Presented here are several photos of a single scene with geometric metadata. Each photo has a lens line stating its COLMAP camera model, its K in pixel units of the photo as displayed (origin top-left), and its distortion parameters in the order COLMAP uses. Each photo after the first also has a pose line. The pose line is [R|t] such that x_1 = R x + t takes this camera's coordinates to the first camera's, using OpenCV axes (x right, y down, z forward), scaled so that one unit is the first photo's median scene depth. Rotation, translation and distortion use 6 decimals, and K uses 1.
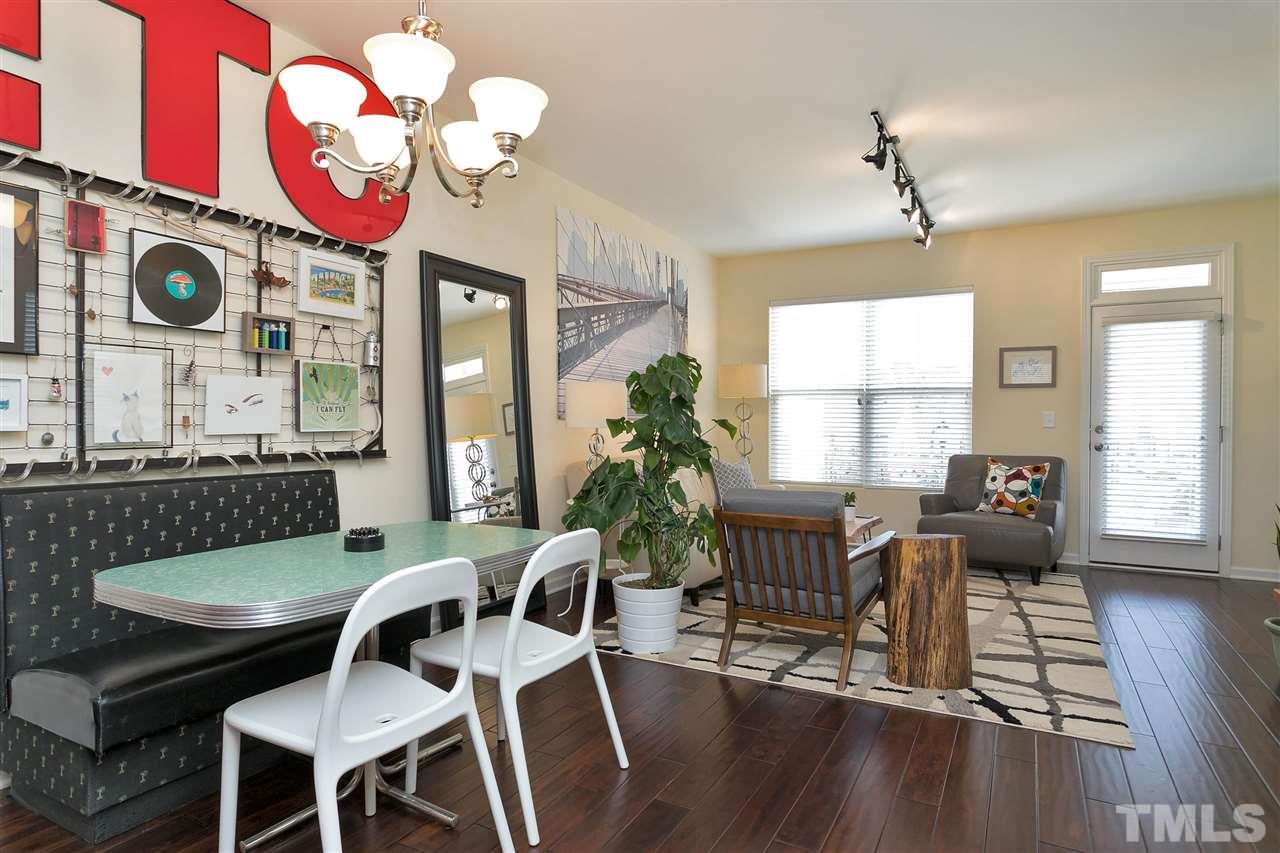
lens RADIAL K [[725.2, 0, 651.9], [0, 725.2, 423.5], [0, 0, 1]] dist [0.000024, 0.002000]
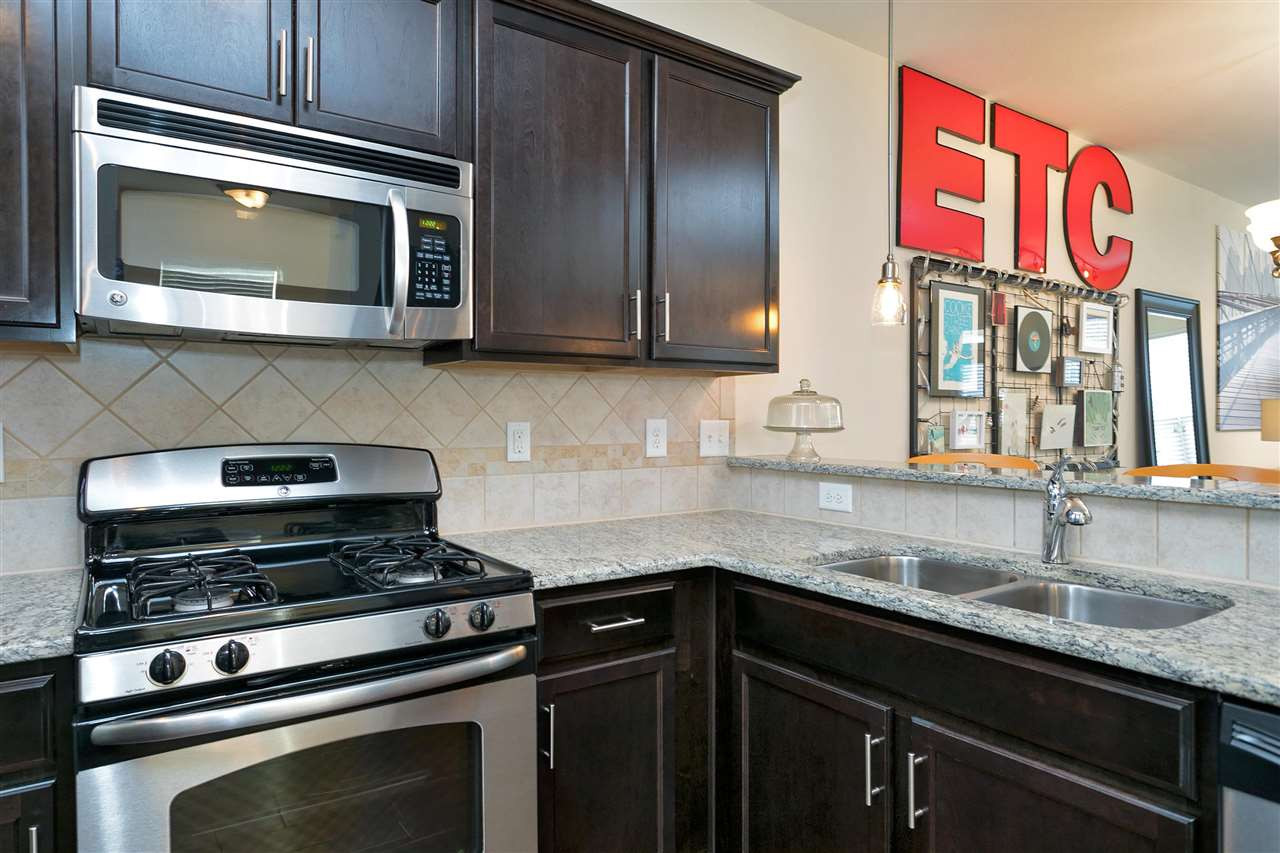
lens RADIAL K [[806.0, 0, 672.7], [0, 806.0, 421.9], [0, 0, 1]] dist [0.008236, -0.001554]
pose [[0.902580, -0.003730, -0.430507, -0.299447], [0.003670, 0.999993, -0.000971, -0.019099], [0.430507, -0.000704, 0.902587, -0.334969]]
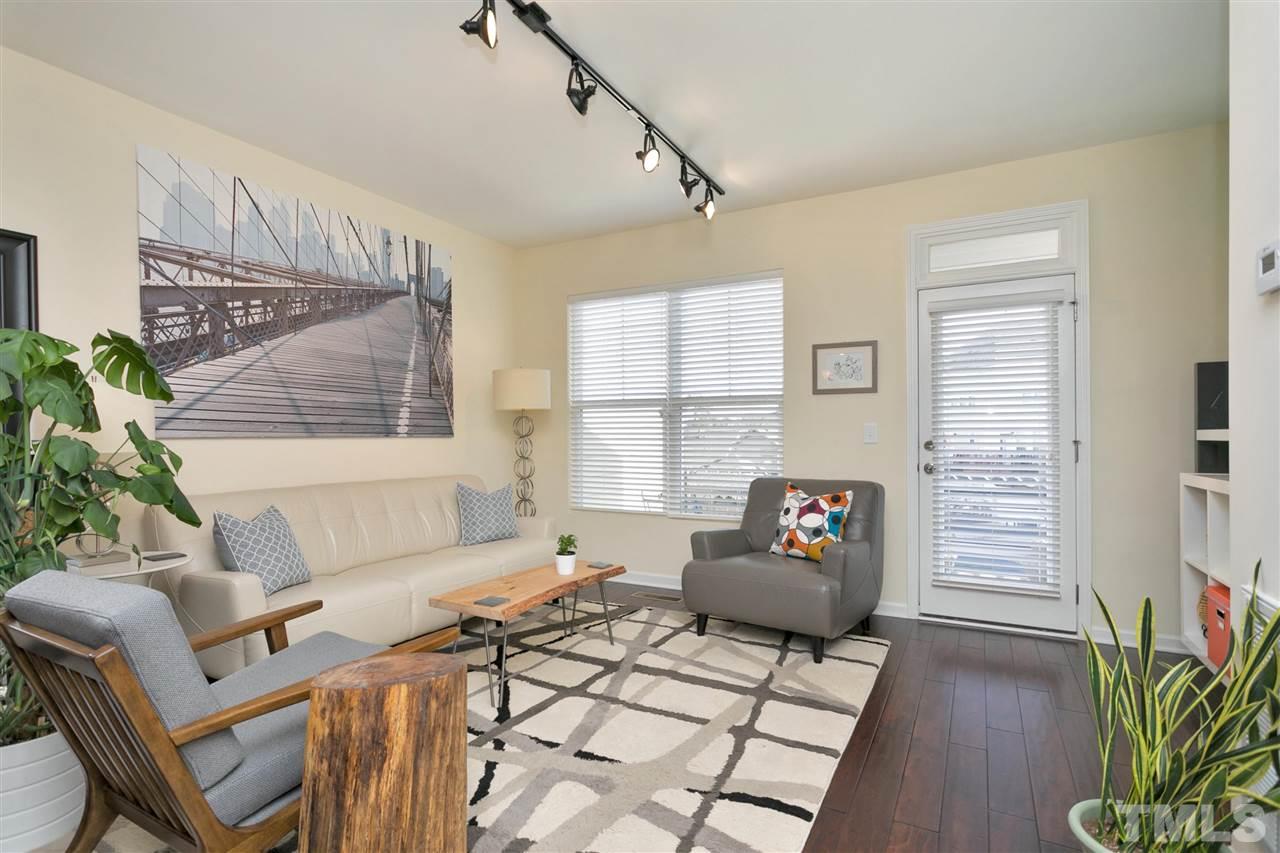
lens RADIAL K [[640.5, 0, 645.1], [0, 640.5, 429.9], [0, 0, 1]] dist [-0.002623, 0.000783]
pose [[0.999965, -0.008049, -0.002358, 0.333454], [0.008019, 0.999889, -0.012589, -0.002881], [0.002459, 0.012570, 0.999918, 0.328217]]
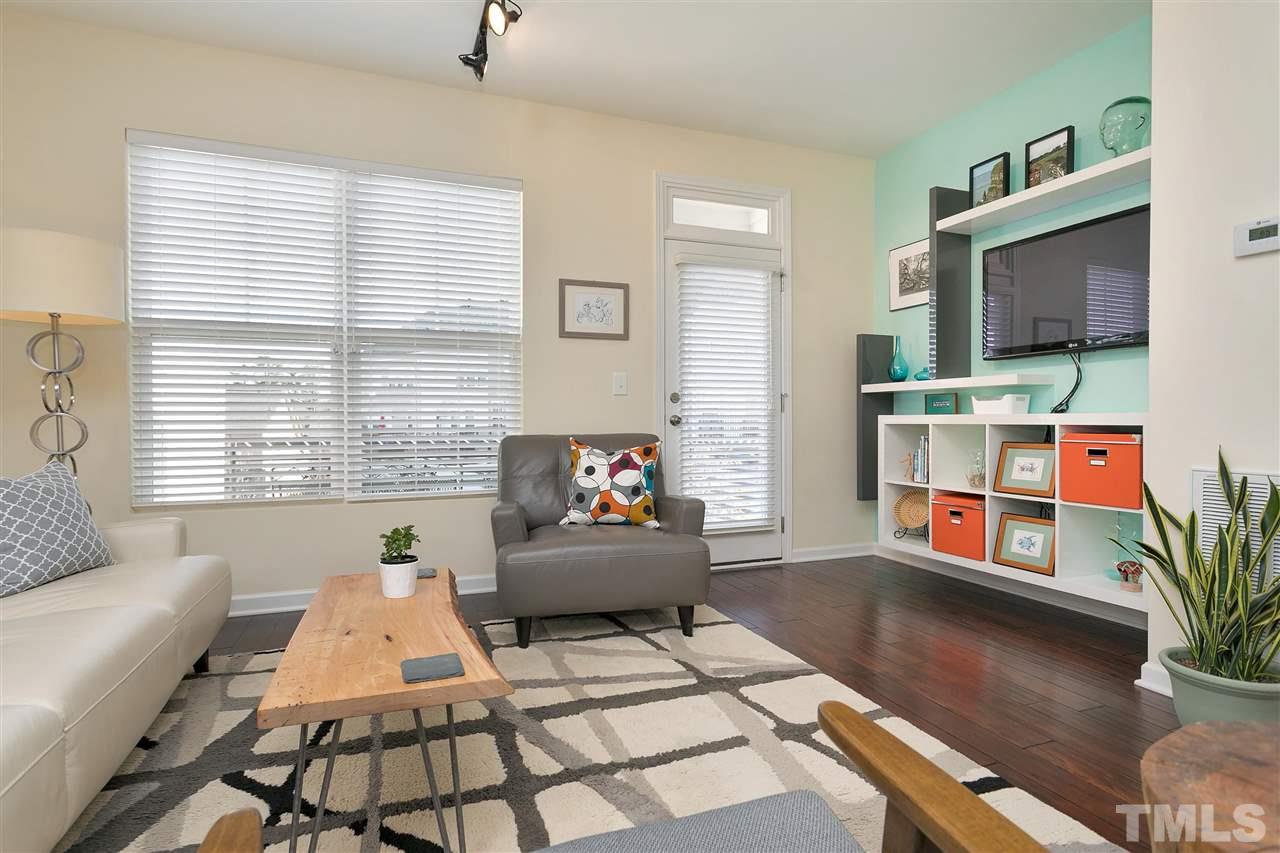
lens RADIAL K [[640.5, 0, 645.1], [0, 640.5, 421.9], [0, 0, 1]] dist [-0.002623, 0.000783]
pose [[0.649016, -0.011090, 0.760694, 0.078175], [0.008120, 0.999938, 0.007651, 0.030742], [-0.760732, 0.001211, 0.649065, 0.617937]]
